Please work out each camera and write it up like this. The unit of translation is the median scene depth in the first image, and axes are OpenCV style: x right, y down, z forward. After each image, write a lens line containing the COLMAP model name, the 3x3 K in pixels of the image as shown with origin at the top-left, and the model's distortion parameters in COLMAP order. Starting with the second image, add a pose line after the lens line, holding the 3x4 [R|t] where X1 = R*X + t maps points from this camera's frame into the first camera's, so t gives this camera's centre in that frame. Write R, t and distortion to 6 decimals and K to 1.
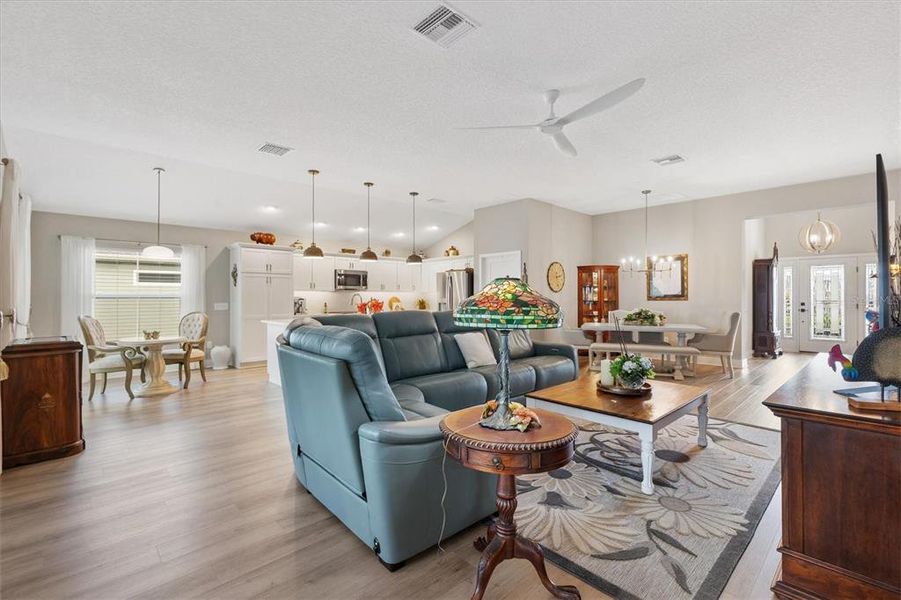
lens RADIAL K [[405.5, 0, 448.3], [0, 405.5, 296.7], [0, 0, 1]] dist [0.001906, 0.000205]
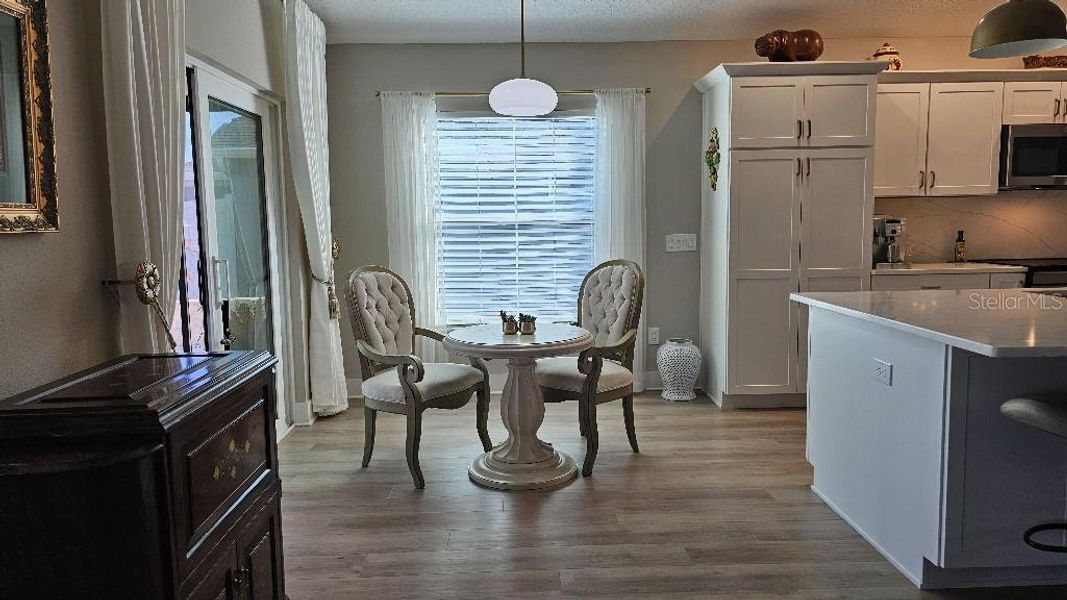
lens RADIAL K [[733.6, 0, 529.8], [0, 733.6, 300.8], [0, 0, 1]] dist [0.073213, -0.083275]
pose [[0.747679, 0.060387, -0.661309, -0.195480], [0.019124, 0.993486, 0.112341, -0.003049], [0.663785, -0.096642, 0.741653, 0.372056]]
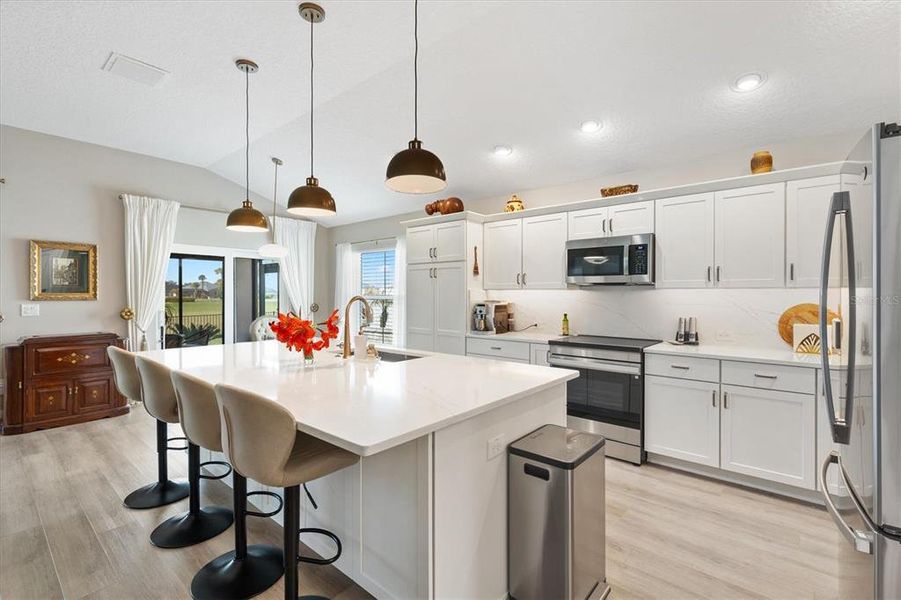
lens RADIAL K [[405.5, 0, 448.3], [0, 405.5, 296.7], [0, 0, 1]] dist [0.001906, 0.000205]
pose [[0.106478, 0.008162, -0.994282, 0.185685], [0.001728, 0.999963, 0.008394, -0.010264], [0.994314, -0.002612, 0.106460, 0.985433]]
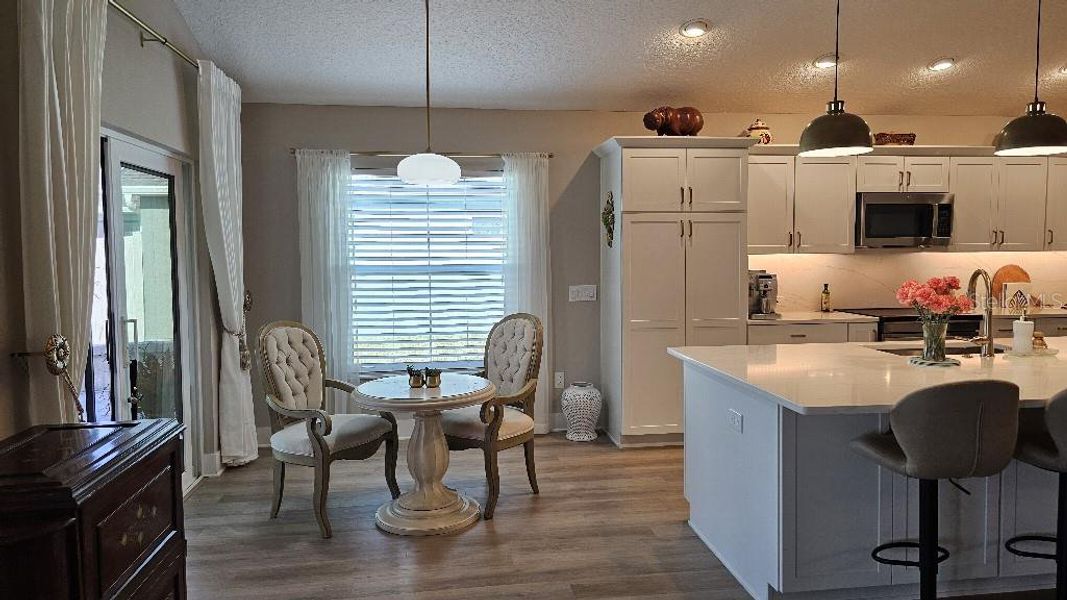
lens RADIAL K [[725.6, 0, 542.0], [0, 725.6, 297.8], [0, 0, 1]] dist [0.074941, -0.079641]
pose [[0.821773, 0.029101, -0.569071, -0.161304], [0.010098, 0.997794, 0.065606, -0.022606], [0.569725, -0.059660, 0.819667, 0.353803]]
